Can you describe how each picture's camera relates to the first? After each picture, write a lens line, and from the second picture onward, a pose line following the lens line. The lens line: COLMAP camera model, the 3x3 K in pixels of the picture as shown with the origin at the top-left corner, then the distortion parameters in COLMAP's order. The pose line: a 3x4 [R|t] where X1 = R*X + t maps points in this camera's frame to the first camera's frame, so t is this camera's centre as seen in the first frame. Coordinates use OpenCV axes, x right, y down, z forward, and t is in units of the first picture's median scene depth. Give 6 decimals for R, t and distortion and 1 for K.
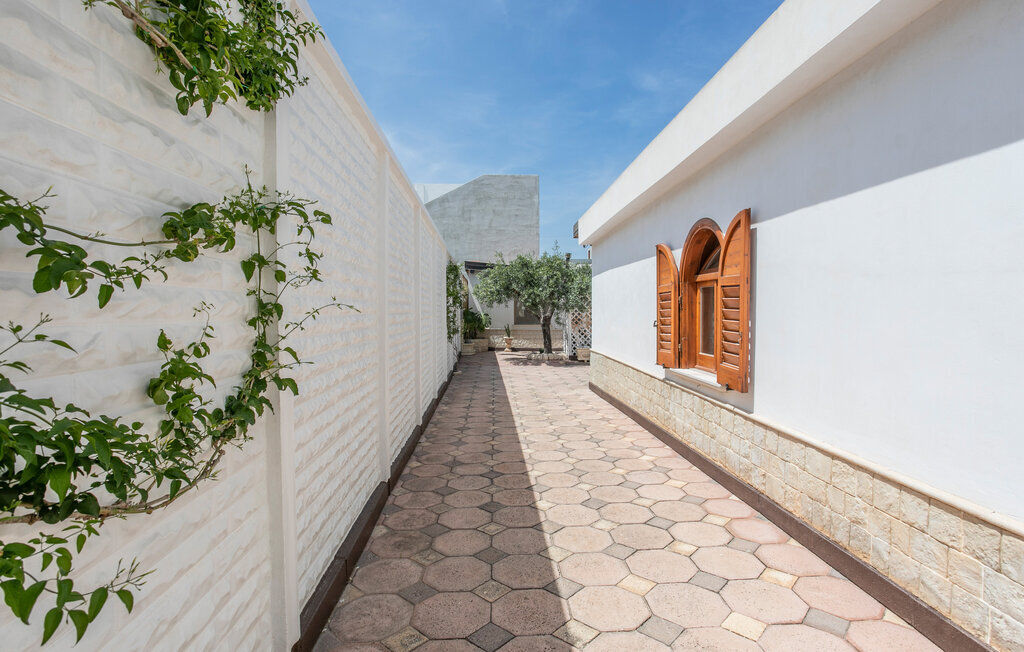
lens RADIAL K [[504.0, 0, 511.6], [0, 504.0, 334.1], [0, 0, 1]] dist [-0.049593, 0.032054]
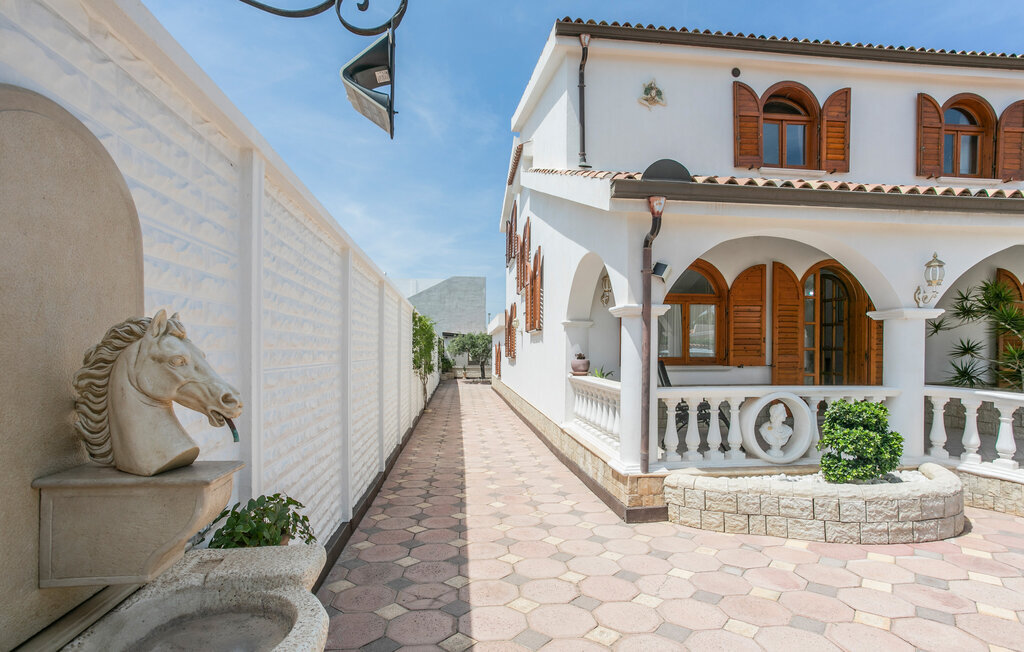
lens RADIAL K [[504.0, 0, 511.6], [0, 504.0, 334.1], [0, 0, 1]] dist [-0.049593, 0.032054]
pose [[0.997956, 0.012177, 0.062726, 0.050726], [-0.006765, 0.996291, -0.085782, 0.026678], [-0.063538, 0.085183, 0.994337, -0.940046]]
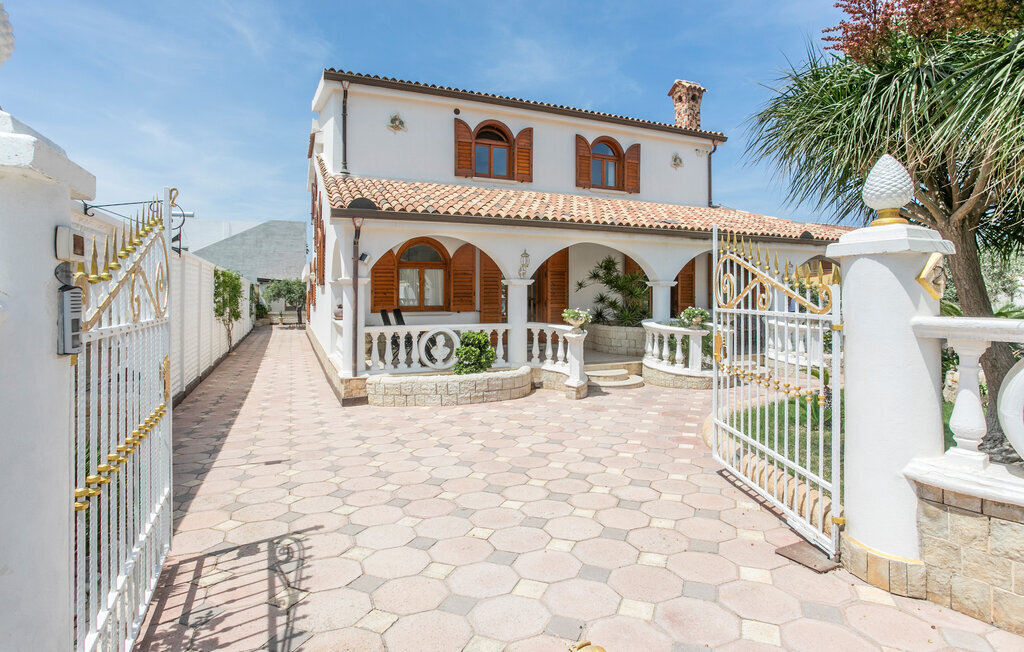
lens RADIAL K [[513.3, 0, 502.2], [0, 513.3, 274.7], [0, 0, 1]] dist [-0.025044, -0.000095]
pose [[0.935268, 0.018968, 0.353431, 0.091503], [0.013343, 0.995963, -0.088763, 0.027436], [-0.353688, 0.087733, 0.931240, -1.128825]]
